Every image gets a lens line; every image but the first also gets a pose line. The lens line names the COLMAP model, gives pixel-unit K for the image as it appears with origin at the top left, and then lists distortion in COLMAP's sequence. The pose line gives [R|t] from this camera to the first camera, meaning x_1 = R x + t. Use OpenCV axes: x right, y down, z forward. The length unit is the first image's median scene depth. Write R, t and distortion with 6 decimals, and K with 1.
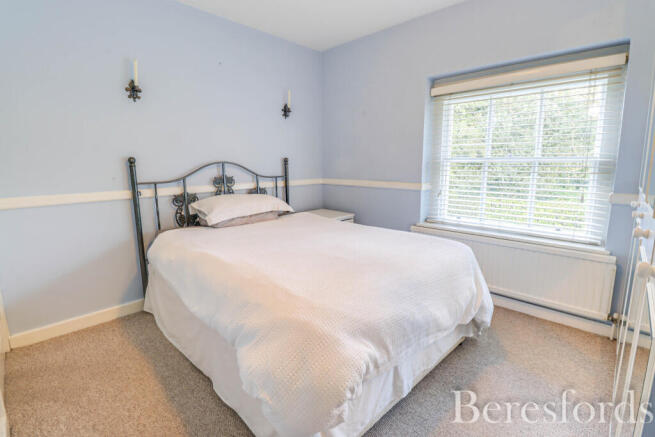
lens RADIAL K [[307.7, 0, 327.4], [0, 307.7, 208.0], [0, 0, 1]] dist [-0.001753, -0.014661]
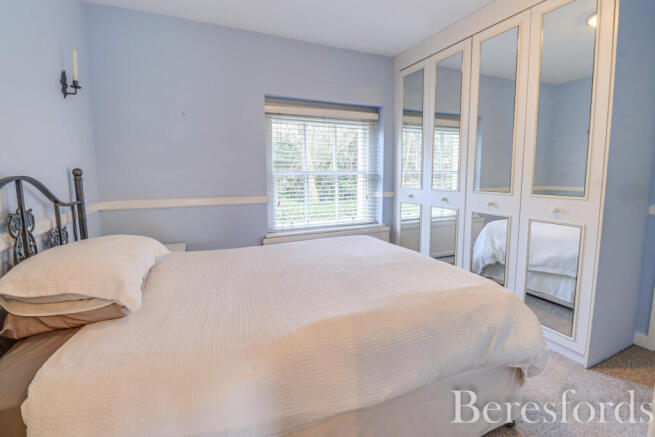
lens RADIAL K [[307.7, 0, 327.4], [0, 307.7, 208.0], [0, 0, 1]] dist [-0.001753, -0.014661]
pose [[0.344180, -0.101347, 0.933418, -0.598186], [0.142898, 0.988230, 0.054608, -0.069344], [-0.927966, 0.114589, 0.354611, 0.468262]]
